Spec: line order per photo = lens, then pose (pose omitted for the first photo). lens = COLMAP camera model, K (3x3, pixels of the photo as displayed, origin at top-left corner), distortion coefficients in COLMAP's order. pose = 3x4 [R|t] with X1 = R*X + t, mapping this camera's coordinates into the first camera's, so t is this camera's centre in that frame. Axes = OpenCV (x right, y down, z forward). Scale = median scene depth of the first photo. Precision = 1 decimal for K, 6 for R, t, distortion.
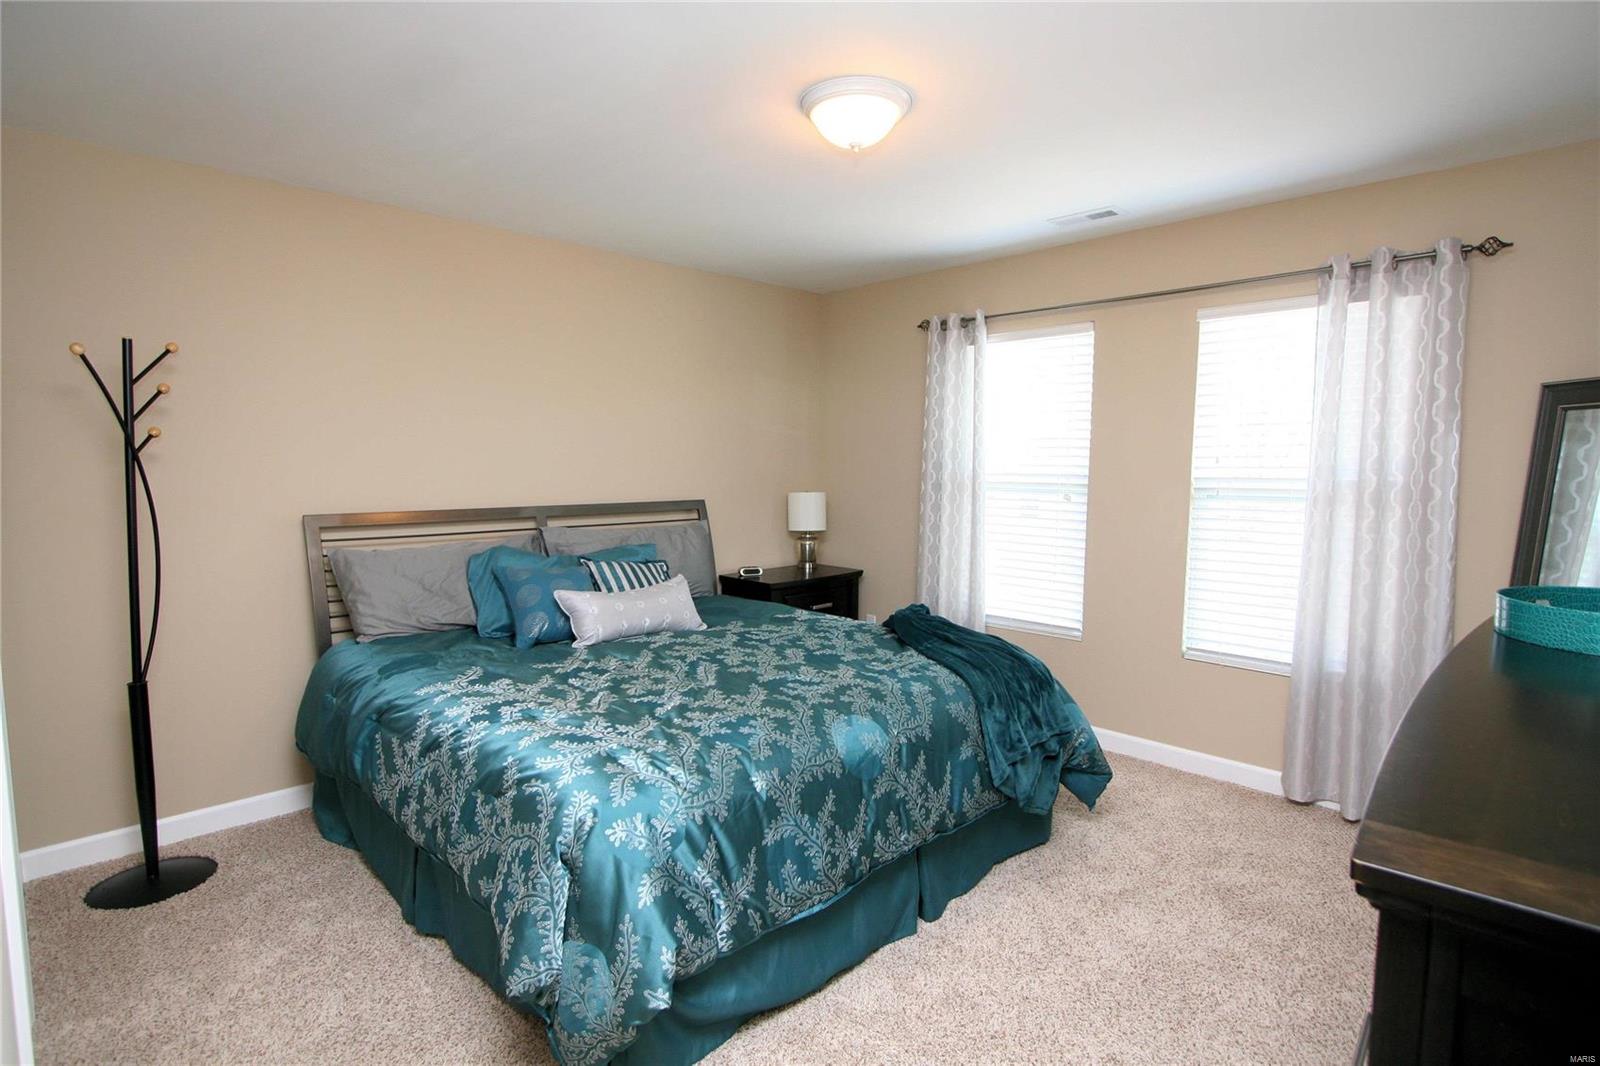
lens RADIAL K [[834.4, 0, 798.3], [0, 834.4, 516.9], [0, 0, 1]] dist [0.000286, 0.000657]
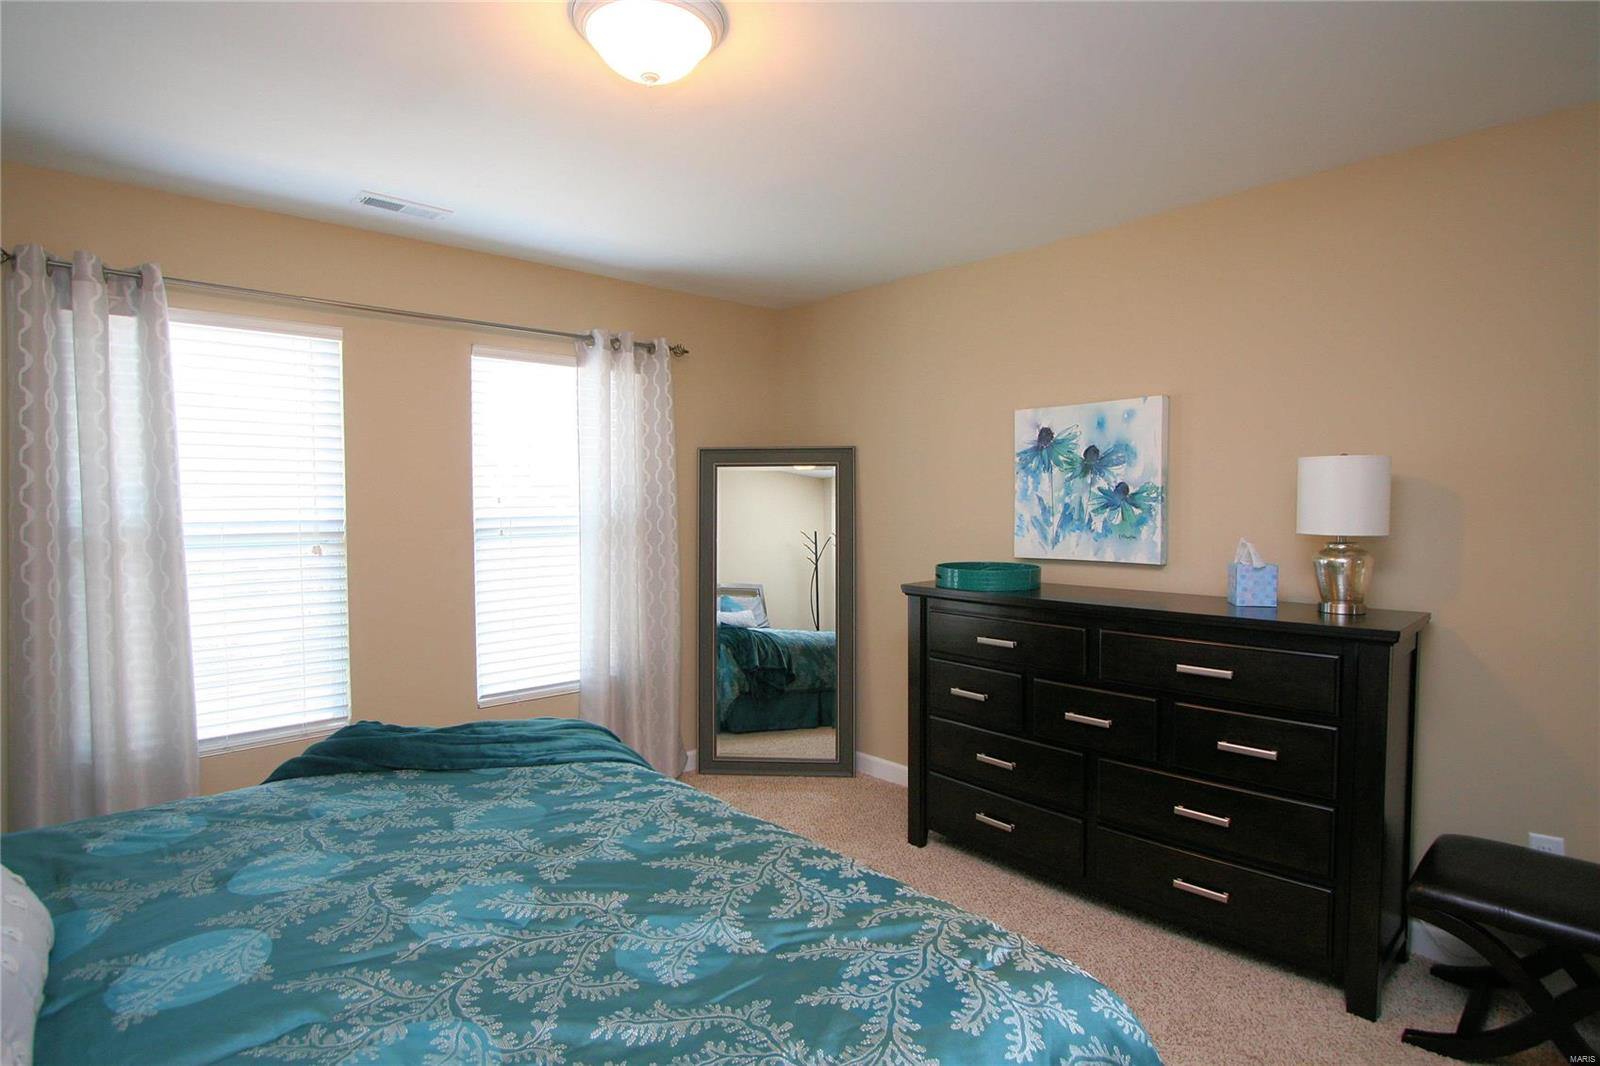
lens RADIAL K [[817.8, 0, 794.4], [0, 817.8, 538.8], [0, 0, 1]] dist [-0.018680, 0.001382]
pose [[0.033133, -0.049845, 0.998207, -0.513365], [0.073982, 0.996138, 0.047286, -0.046809], [-0.996709, 0.072283, 0.036692, 0.686407]]
